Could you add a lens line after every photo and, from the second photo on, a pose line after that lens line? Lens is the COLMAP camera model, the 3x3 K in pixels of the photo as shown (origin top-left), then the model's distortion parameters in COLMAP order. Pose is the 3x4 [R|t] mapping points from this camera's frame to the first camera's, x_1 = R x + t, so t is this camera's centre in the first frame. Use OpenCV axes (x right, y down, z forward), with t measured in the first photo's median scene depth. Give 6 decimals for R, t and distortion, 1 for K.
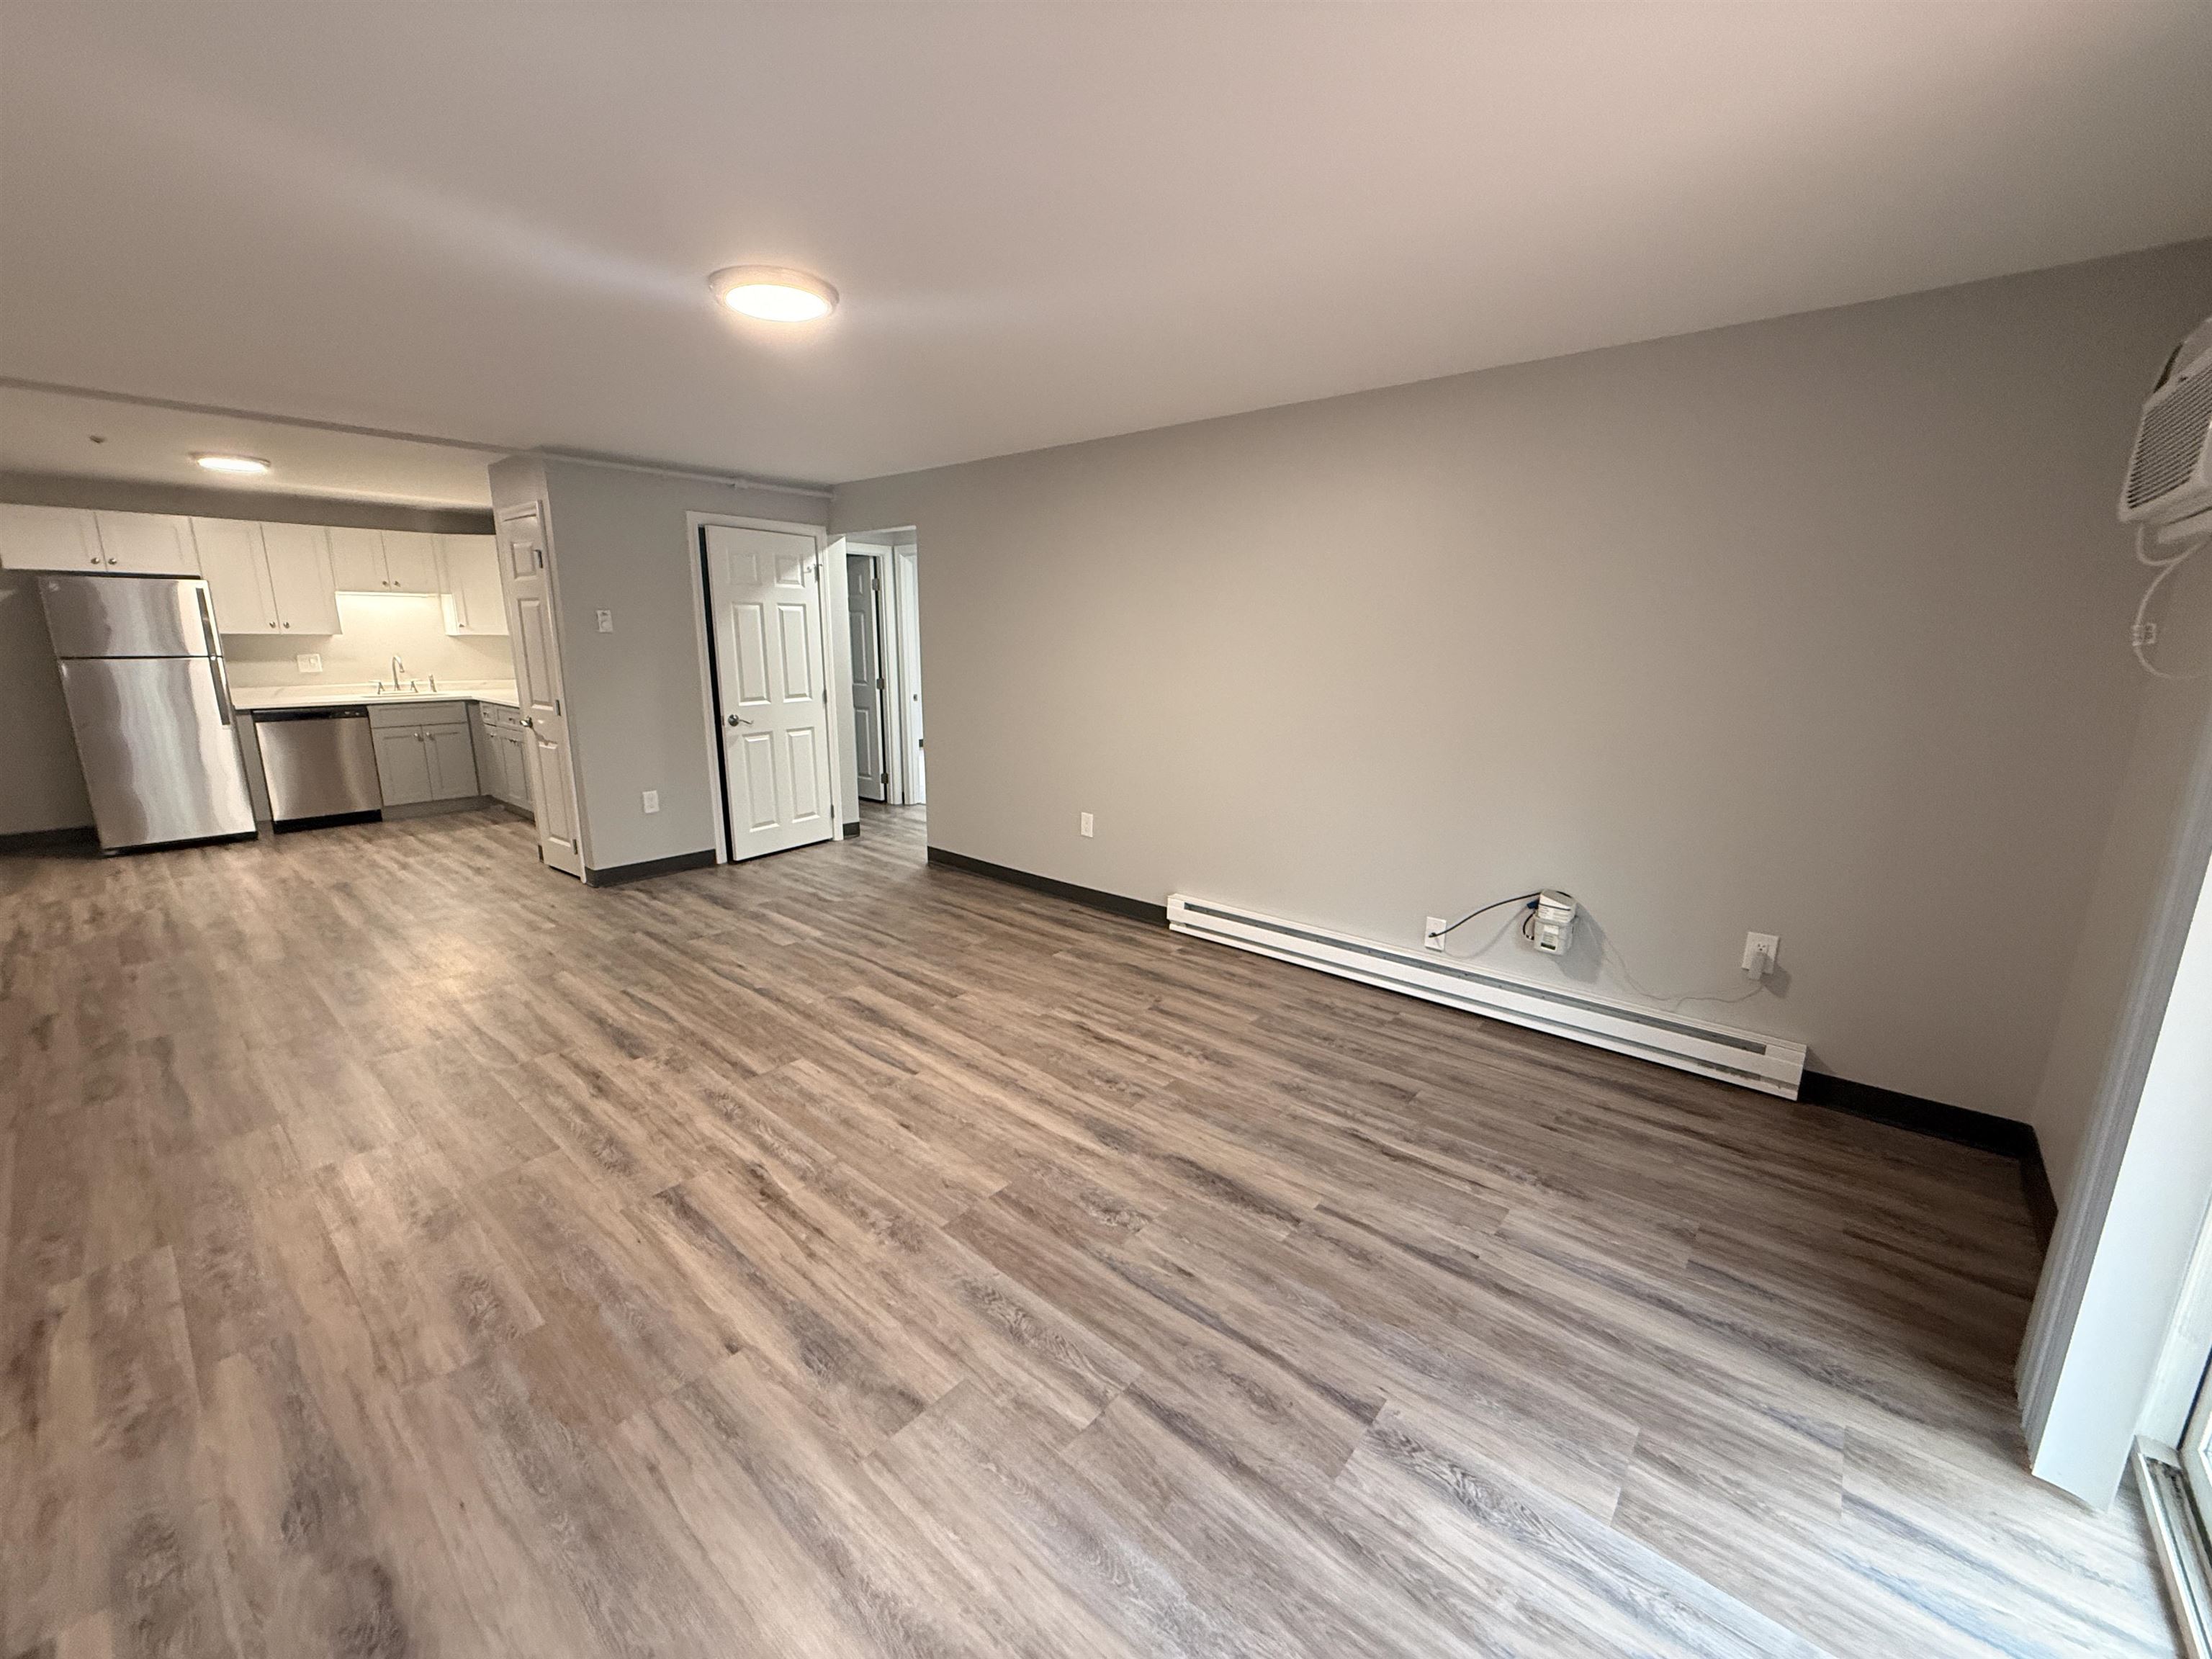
lens RADIAL K [[878.8, 0, 1102.7], [0, 878.8, 828.0], [0, 0, 1]] dist [-0.000932, 0.000236]
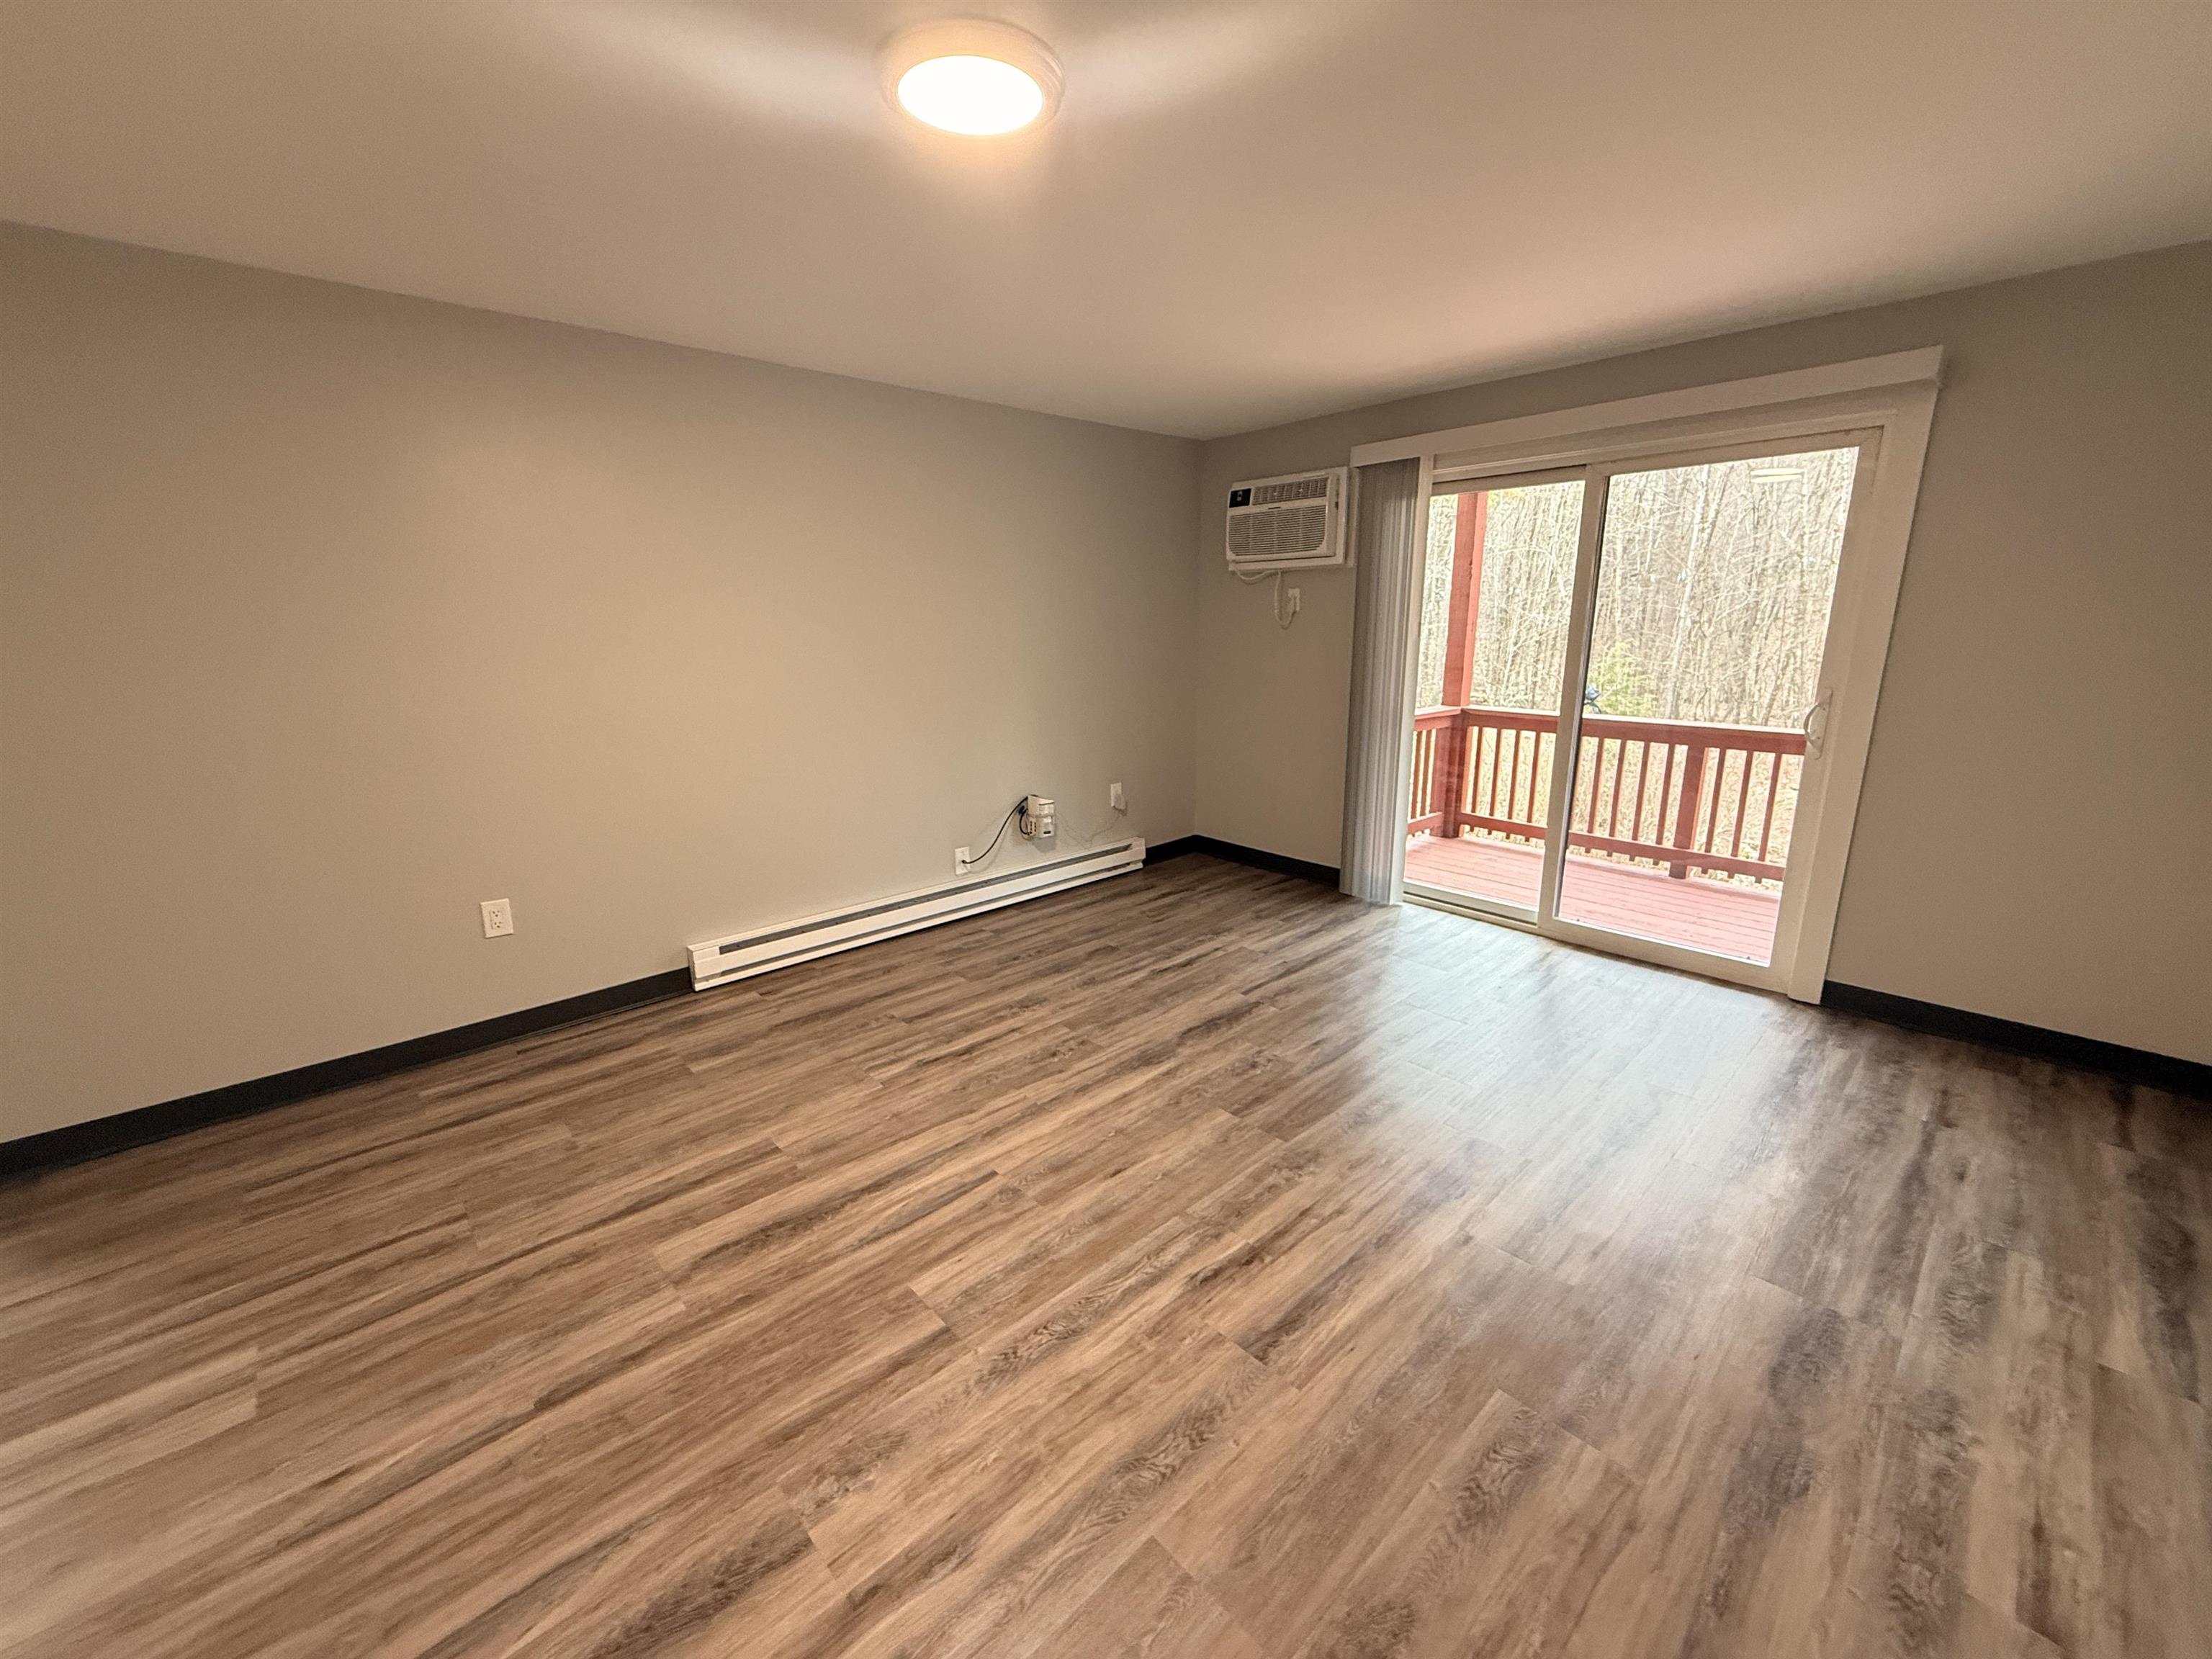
lens RADIAL K [[878.8, 0, 1102.7], [0, 878.8, 828.0], [0, 0, 1]] dist [-0.000932, 0.000236]
pose [[0.112881, -0.242158, 0.963648, -0.642356], [0.225145, 0.950854, 0.212569, -0.116147], [-0.967764, 0.192966, 0.161854, 0.521690]]
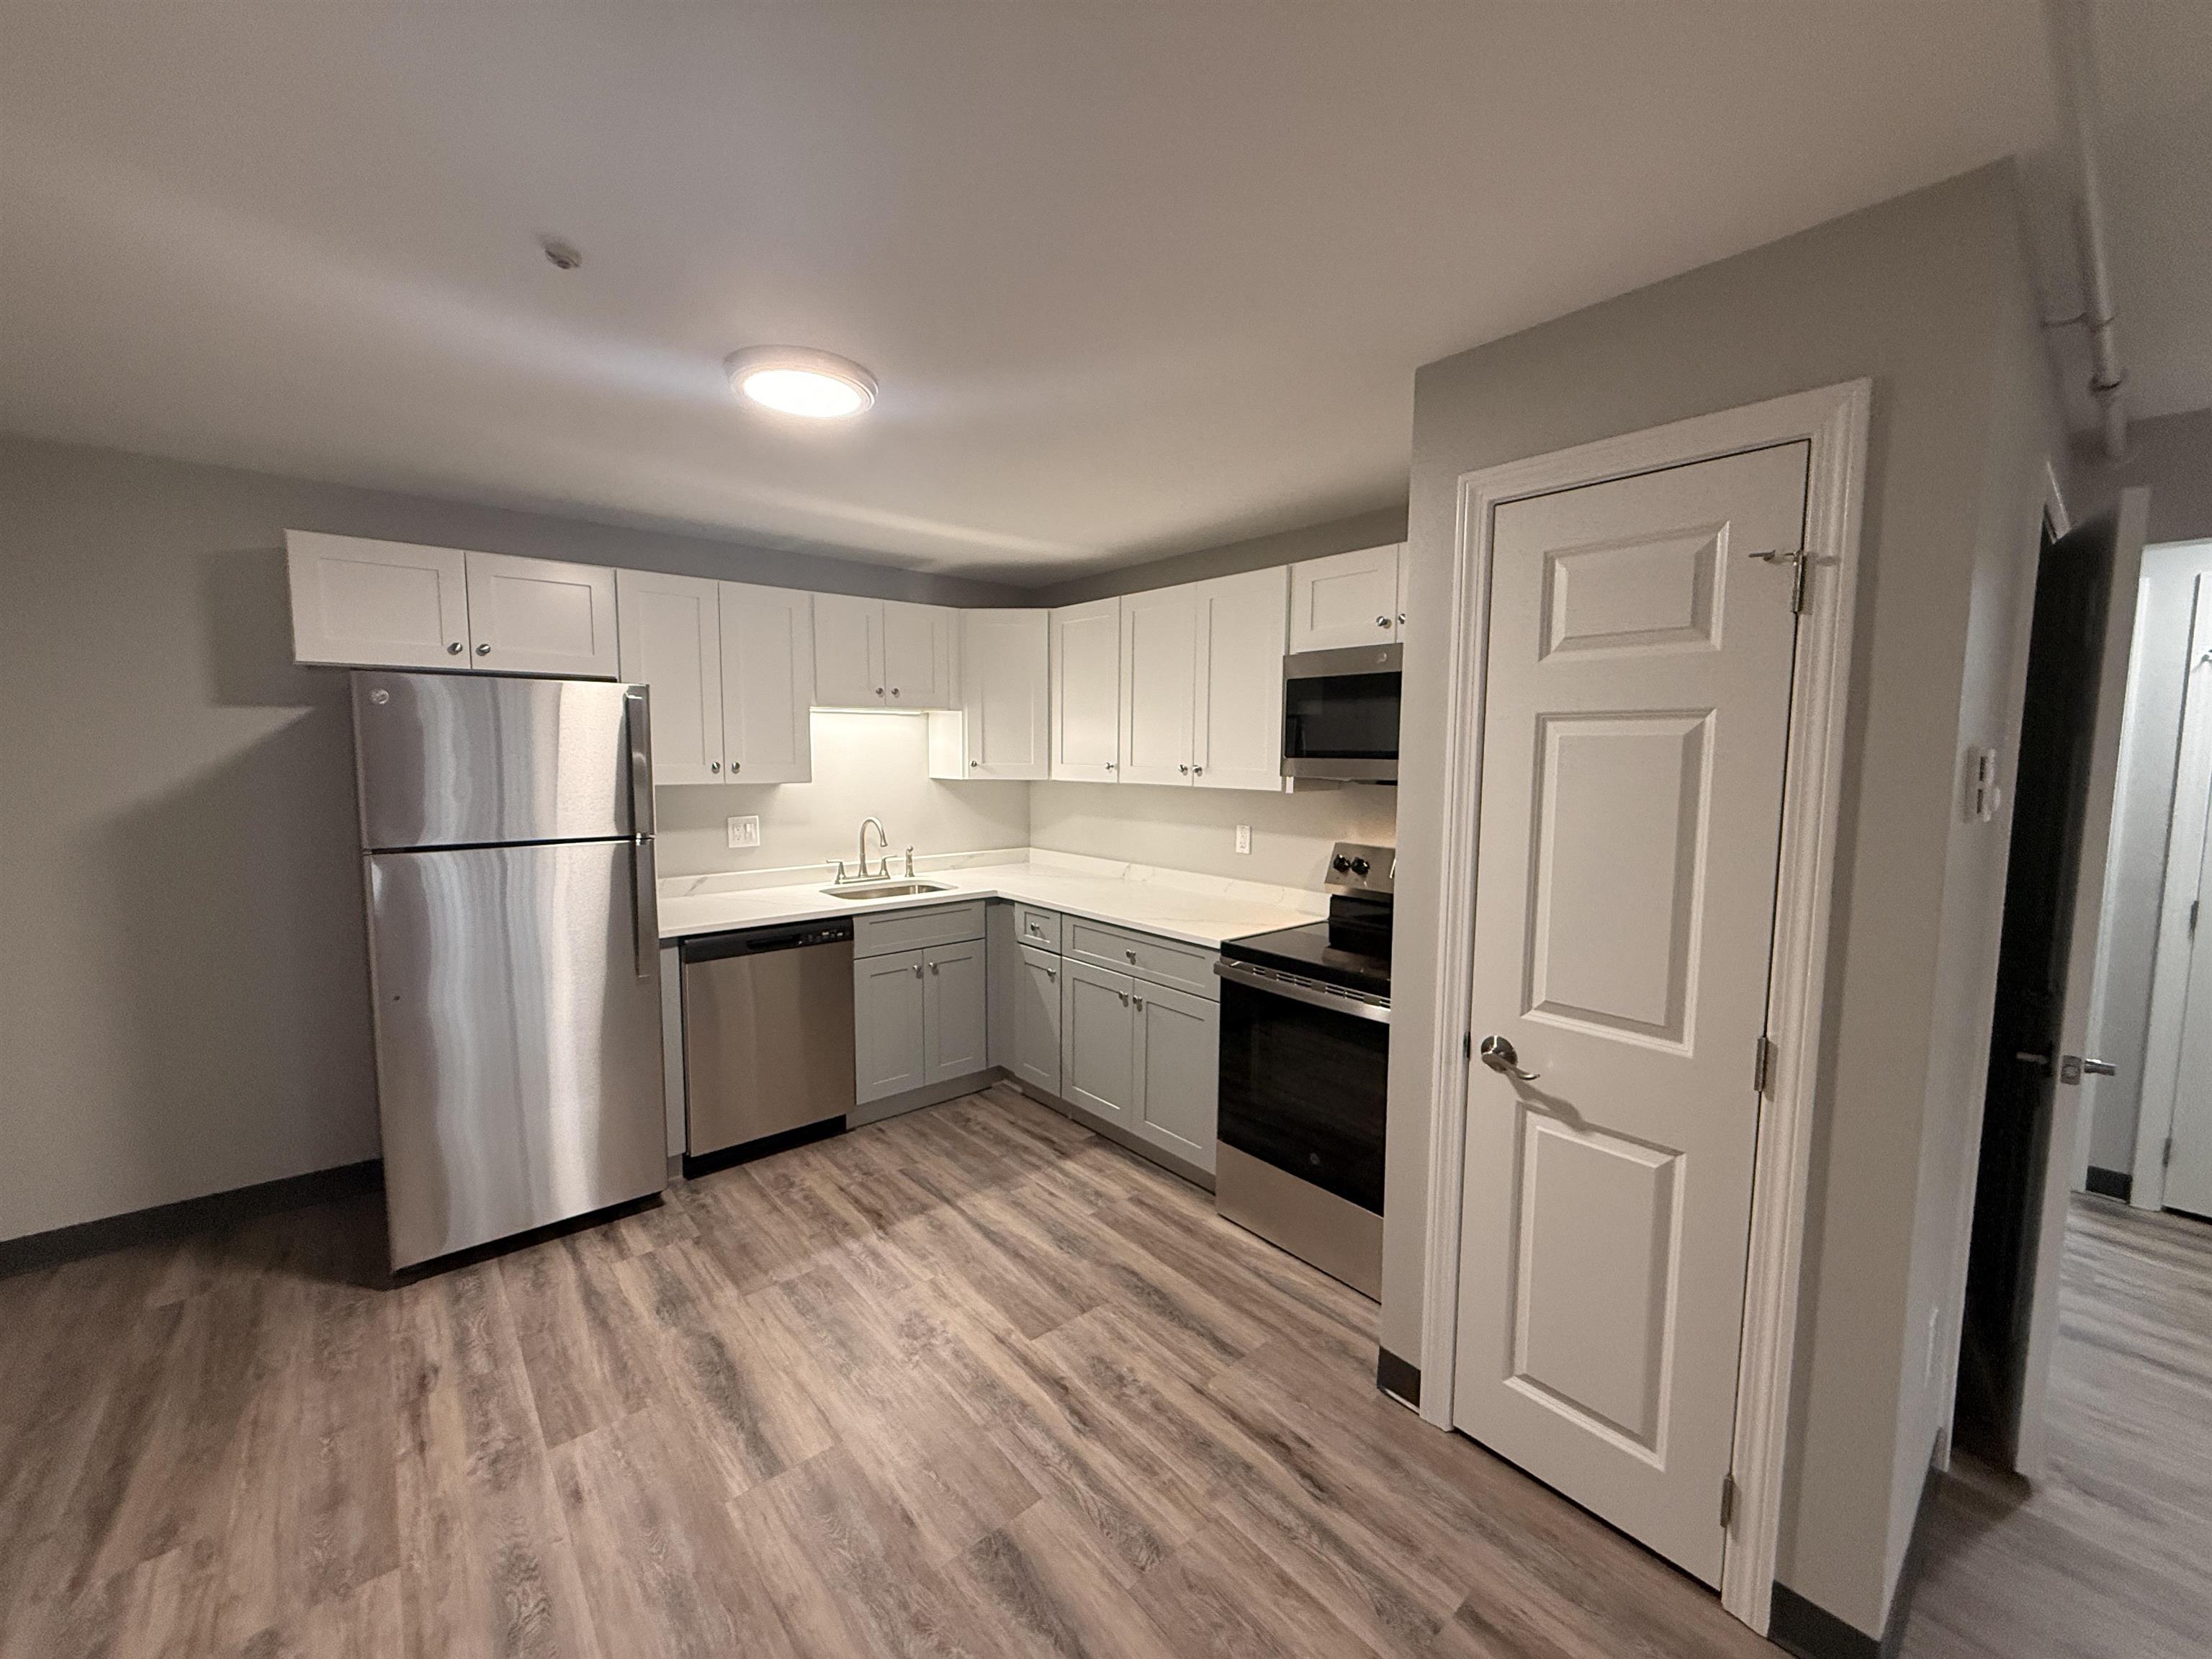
lens RADIAL K [[878.8, 0, 1102.7], [0, 878.8, 828.0], [0, 0, 1]] dist [-0.000932, 0.000236]
pose [[0.986886, 0.011130, -0.161034, -0.950162], [-0.031900, 0.991392, -0.126980, -0.203791], [0.158235, 0.130451, 0.978746, 0.786458]]
